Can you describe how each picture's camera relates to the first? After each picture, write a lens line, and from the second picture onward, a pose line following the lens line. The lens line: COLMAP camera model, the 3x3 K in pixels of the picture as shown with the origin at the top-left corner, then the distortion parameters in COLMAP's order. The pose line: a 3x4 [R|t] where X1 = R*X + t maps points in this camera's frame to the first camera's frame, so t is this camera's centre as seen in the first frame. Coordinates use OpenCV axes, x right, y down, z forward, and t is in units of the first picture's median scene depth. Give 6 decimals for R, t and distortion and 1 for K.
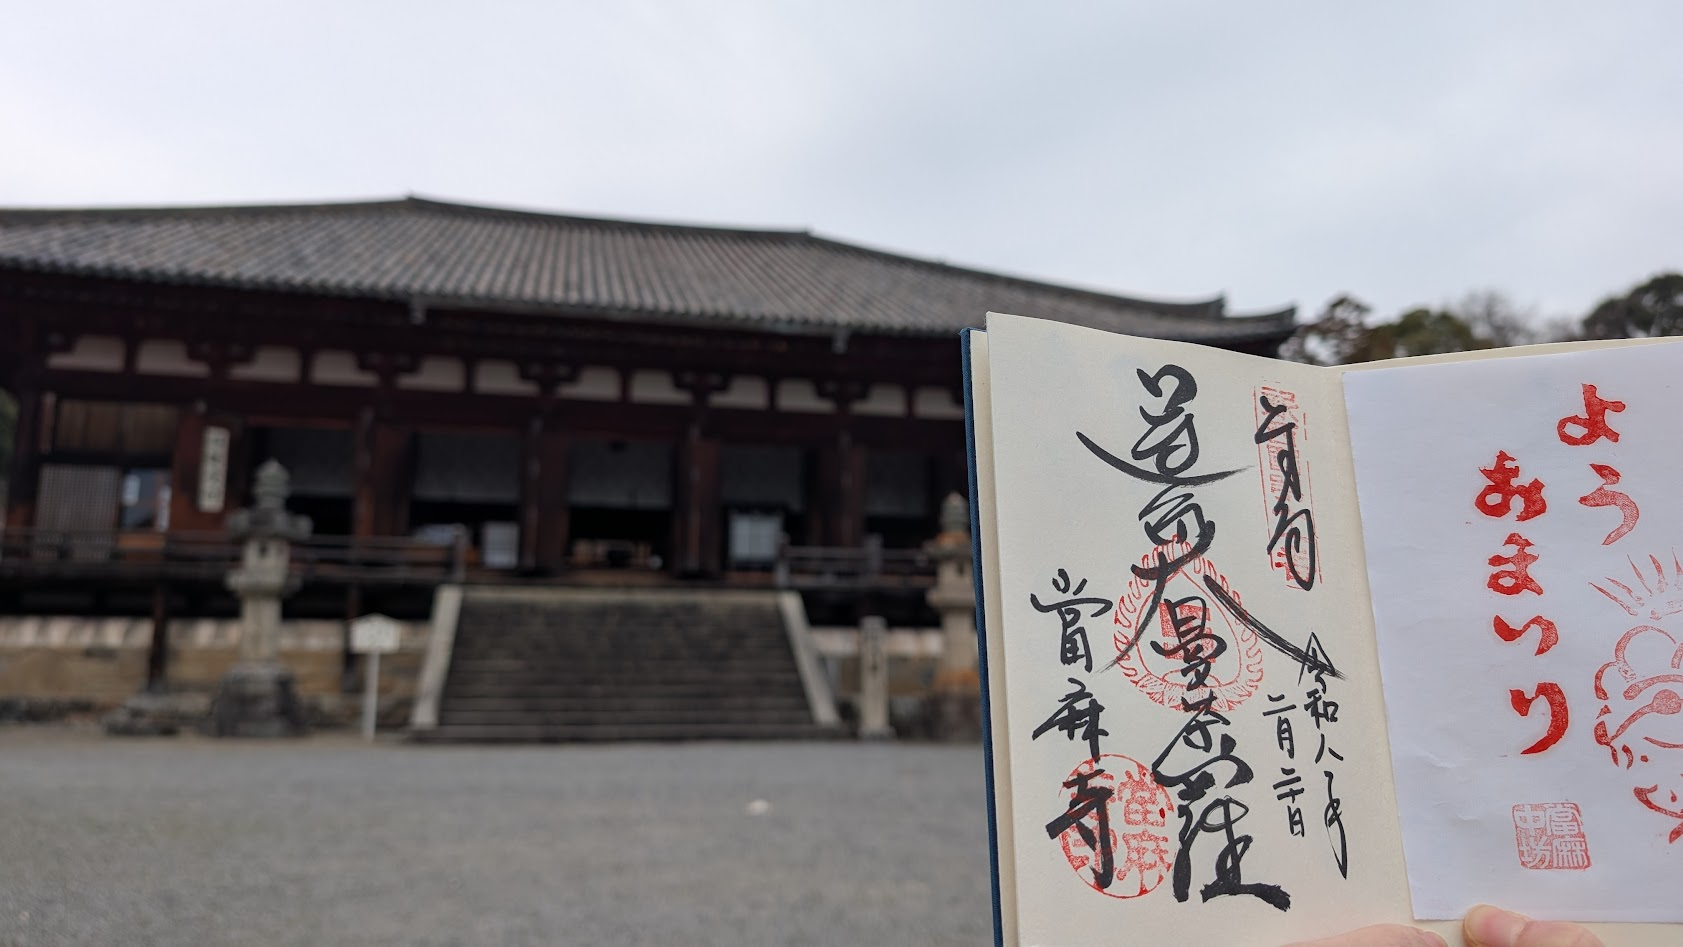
lens RADIAL K [[1287.4, 0, 846.1], [0, 1287.4, 445.5], [0, 0, 1]] dist [0.008462, 0.001506]
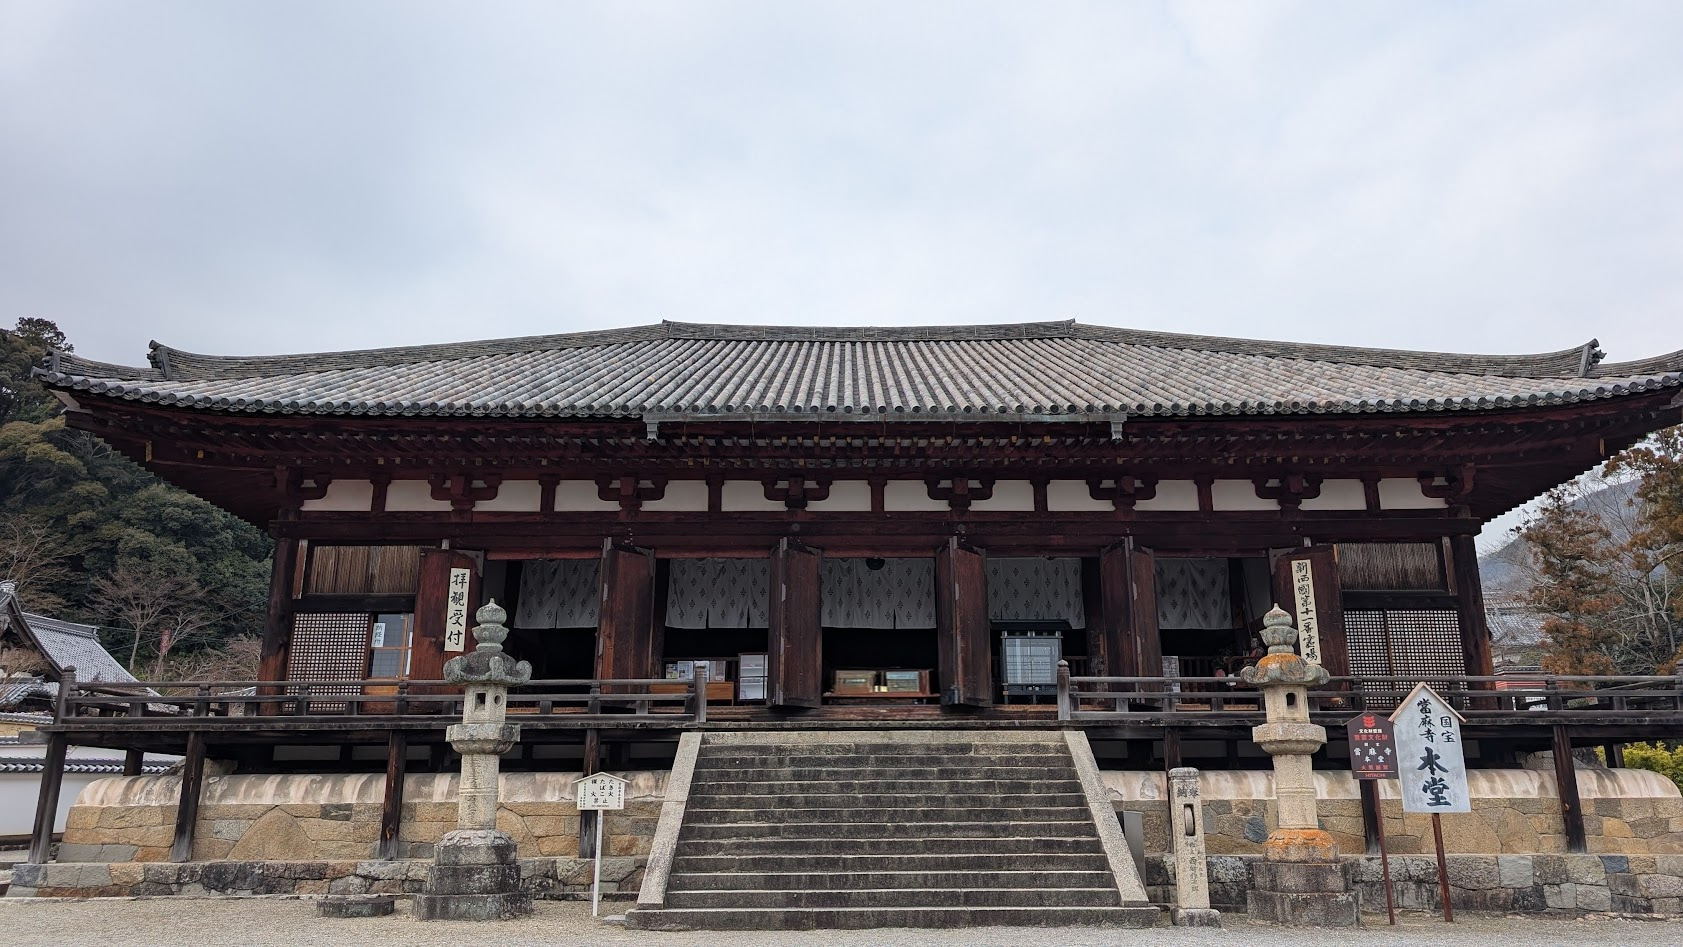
lens RADIAL K [[1287.4, 0, 846.1], [0, 1287.4, 445.5], [0, 0, 1]] dist [0.008462, 0.001506]
pose [[0.975750, -0.067918, -0.208085, -0.002226], [0.049588, 0.994517, -0.092075, 0.000343], [0.213197, 0.079524, 0.973767, 0.135389]]
